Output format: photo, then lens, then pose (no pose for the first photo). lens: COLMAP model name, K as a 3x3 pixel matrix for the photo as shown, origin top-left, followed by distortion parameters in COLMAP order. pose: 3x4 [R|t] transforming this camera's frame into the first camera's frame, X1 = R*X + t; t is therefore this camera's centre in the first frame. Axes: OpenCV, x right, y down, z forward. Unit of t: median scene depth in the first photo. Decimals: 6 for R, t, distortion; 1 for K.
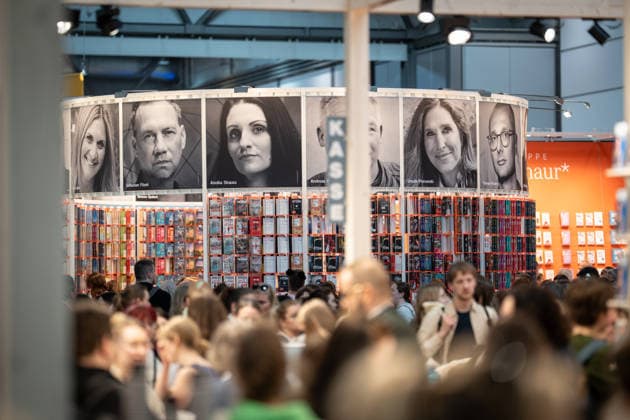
lens RADIAL K [[2233.7, 0, 315.0], [0, 2233.7, 210.0], [0, 0, 1]] dist [0.222143, 2.038841]
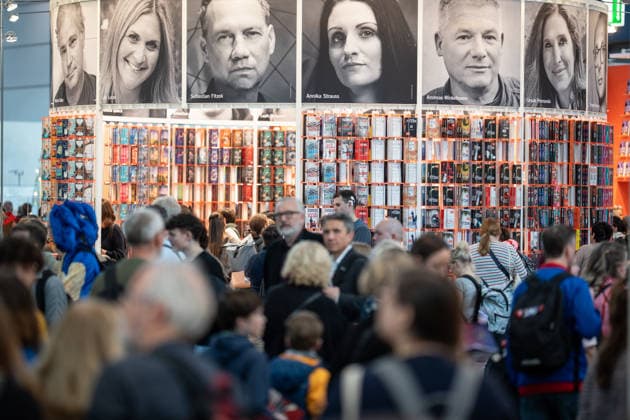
lens RADIAL K [[2233.7, 0, 315.0], [0, 2233.7, 210.0], [0, 0, 1]] dist [0.222143, 2.038841]
pose [[0.973026, 0.016512, 0.230103, -0.232074], [-0.024088, 0.999255, 0.030157, 0.005020], [-0.229434, -0.034886, 0.972699, 0.188956]]
